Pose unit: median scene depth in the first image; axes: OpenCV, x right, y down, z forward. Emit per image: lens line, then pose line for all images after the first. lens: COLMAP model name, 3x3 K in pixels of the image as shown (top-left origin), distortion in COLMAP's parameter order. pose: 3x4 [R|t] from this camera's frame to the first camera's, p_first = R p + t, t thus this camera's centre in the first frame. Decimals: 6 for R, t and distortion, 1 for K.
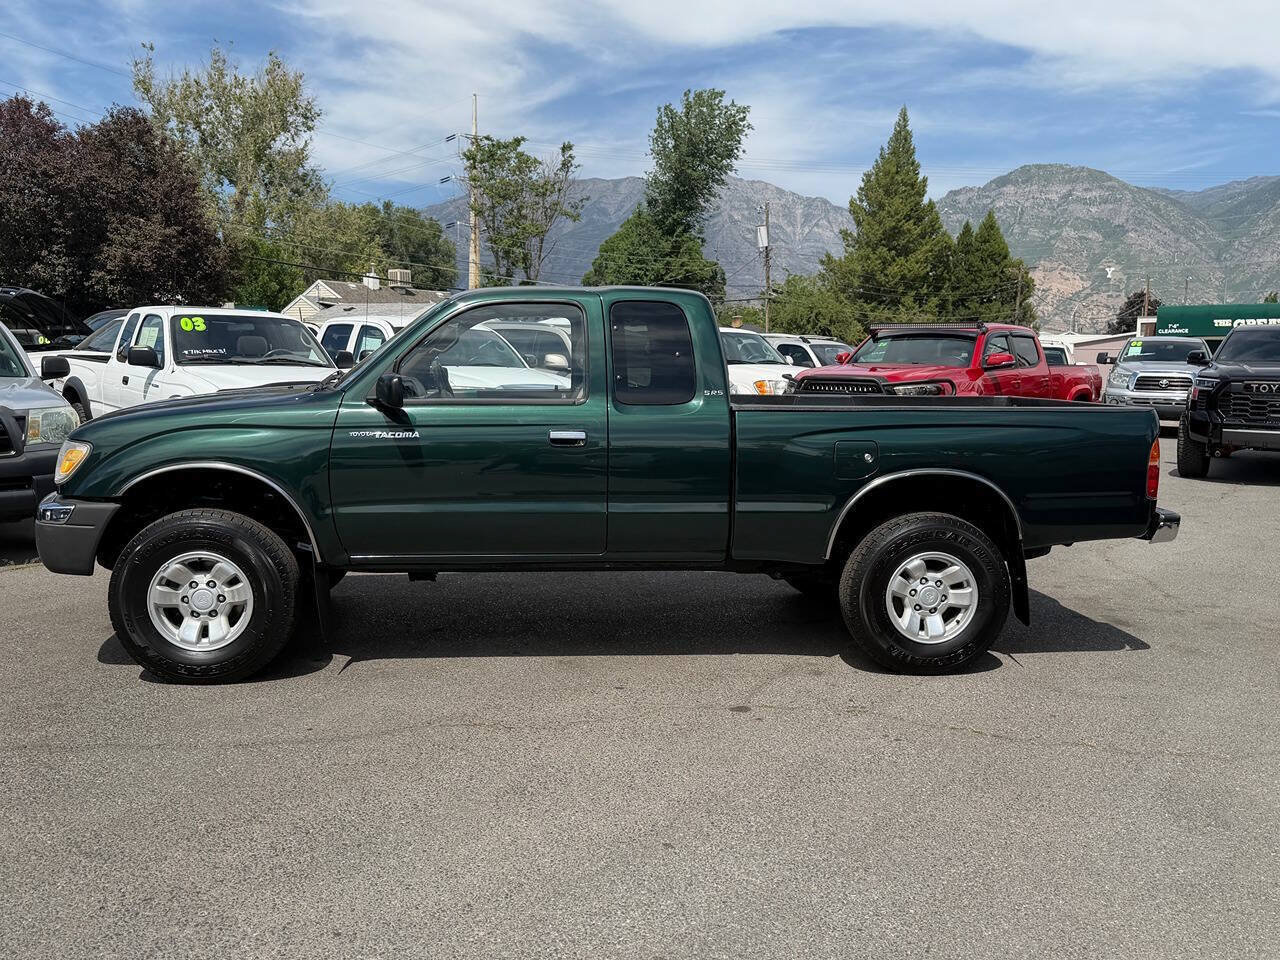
lens RADIAL K [[1079.3, 0, 642.6], [0, 1079.3, 512.2], [0, 0, 1]] dist [0.086212, -0.140377]
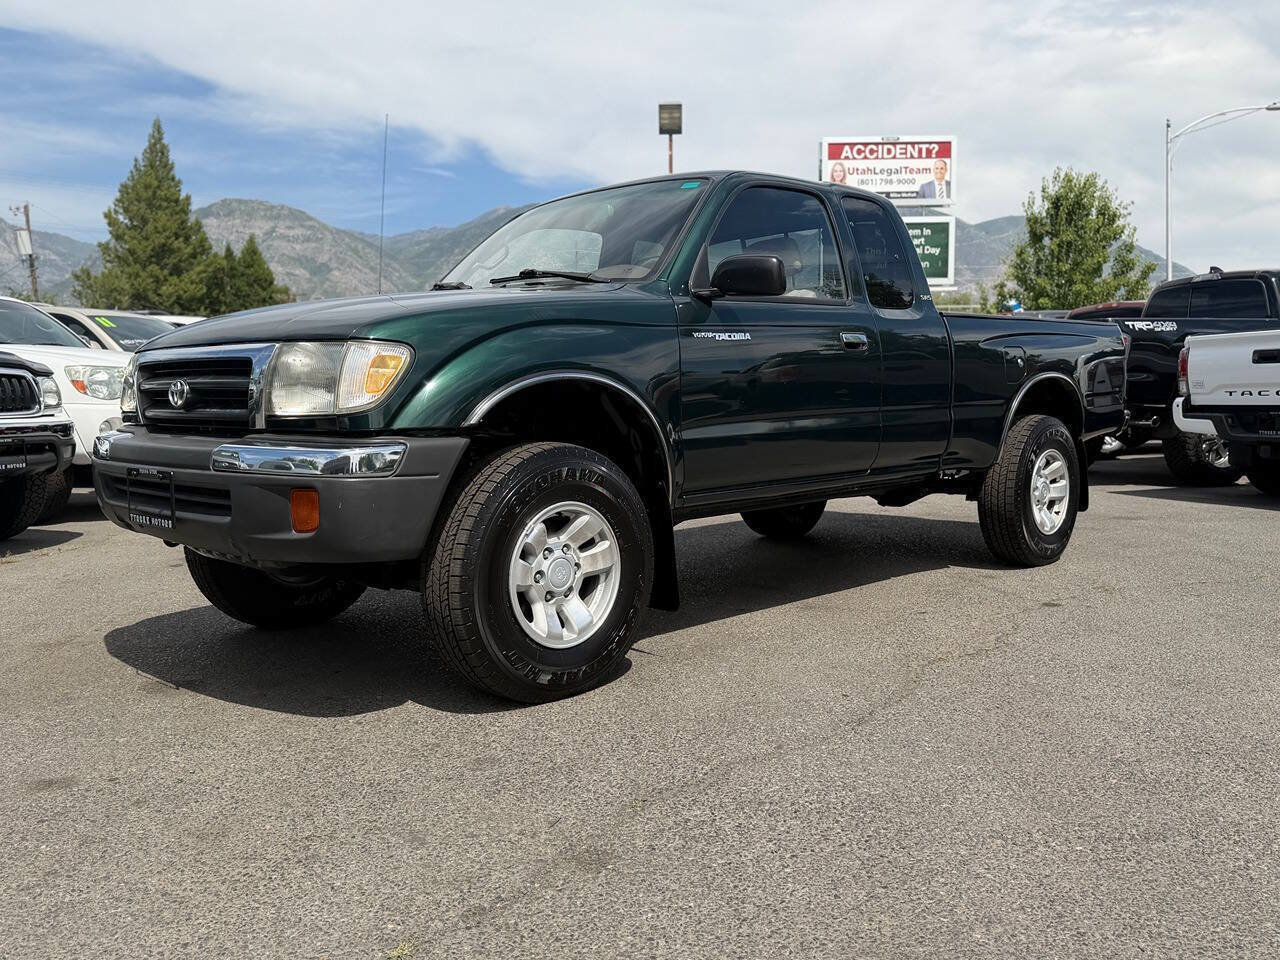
lens RADIAL K [[1079.3, 0, 657.9], [0, 1079.3, 504.5], [0, 0, 1]] dist [0.086212, -0.140377]
pose [[0.762455, -0.094944, 0.640037, -0.065032], [0.119209, 0.992855, 0.005272, 0.003364], [-0.635965, 0.072279, 0.768326, 0.035679]]
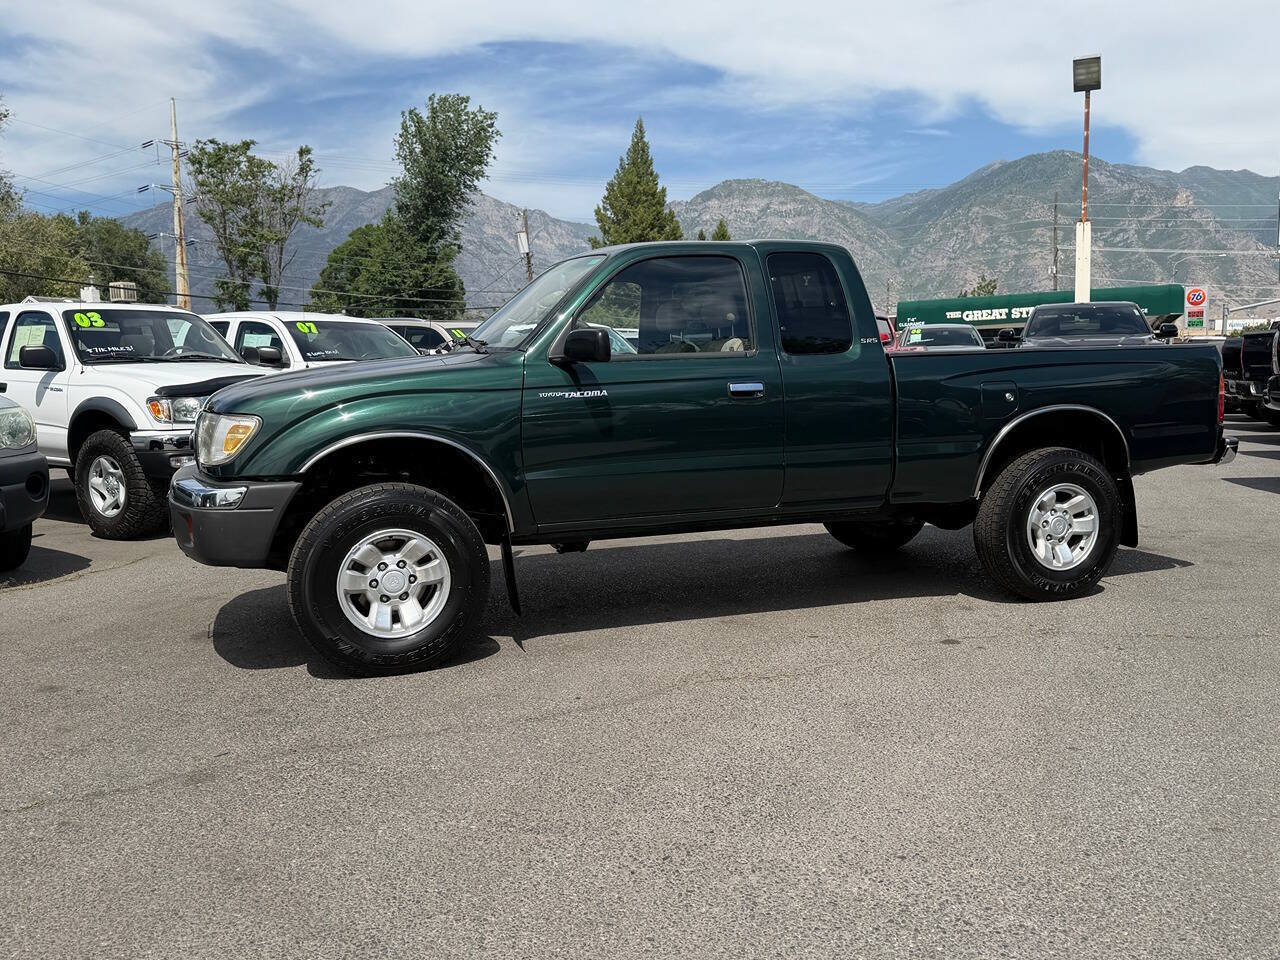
lens RADIAL K [[1079.3, 0, 642.4], [0, 1079.3, 516.4], [0, 0, 1]] dist [0.086212, -0.140377]
pose [[0.967856, -0.071340, 0.241173, -0.034346], [0.073077, 0.997325, 0.001747, 0.003207], [-0.240652, 0.015933, 0.970481, 0.005192]]
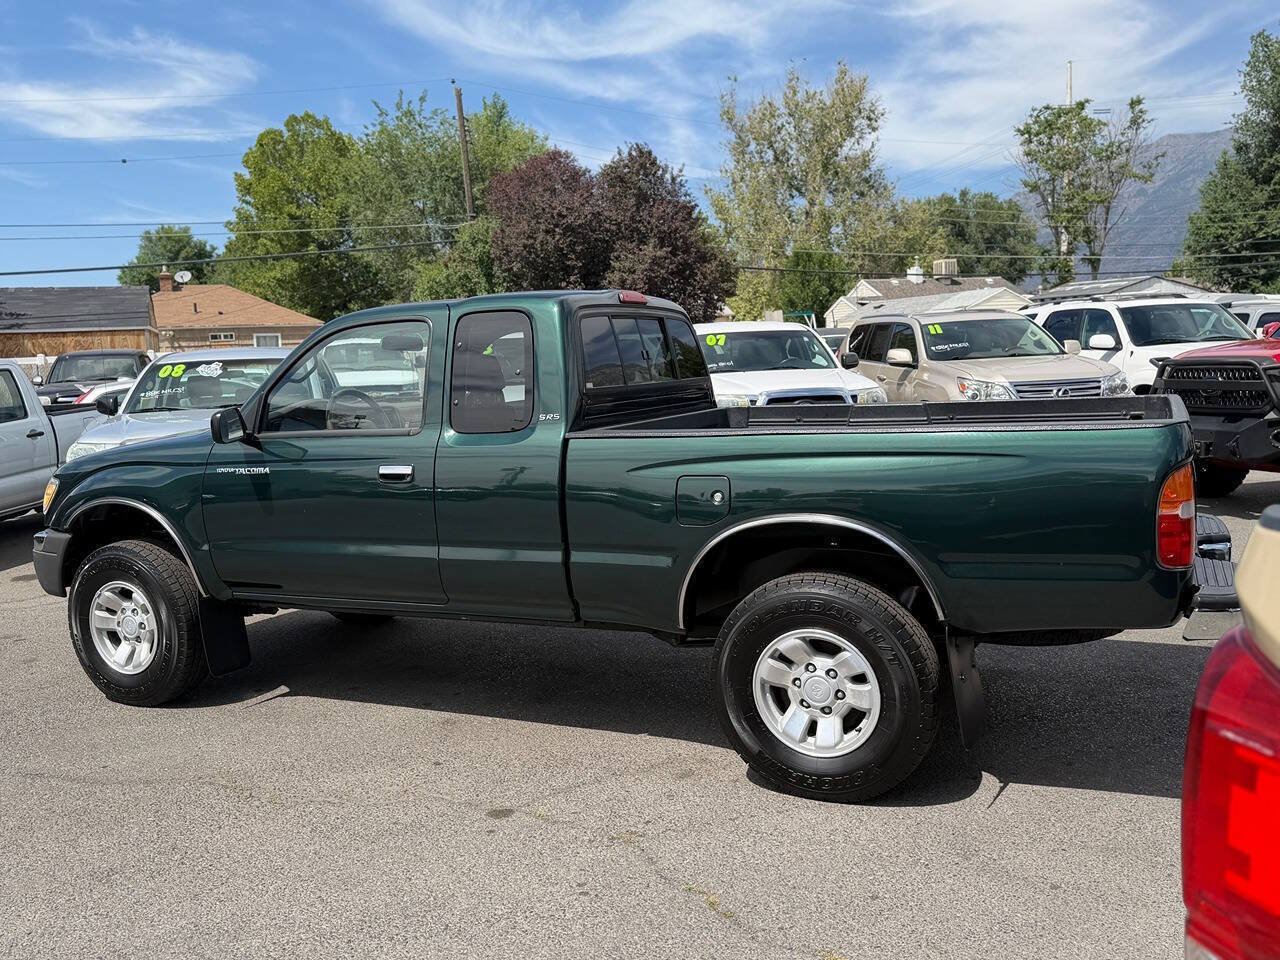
lens RADIAL K [[1079.3, 0, 633.3], [0, 1079.3, 504.0], [0, 0, 1]] dist [0.086212, -0.140377]
pose [[0.852382, 0.013998, -0.522733, 0.047052], [-0.014931, 0.999886, 0.002429, -0.004030], [0.522707, 0.005735, 0.852493, 0.028646]]
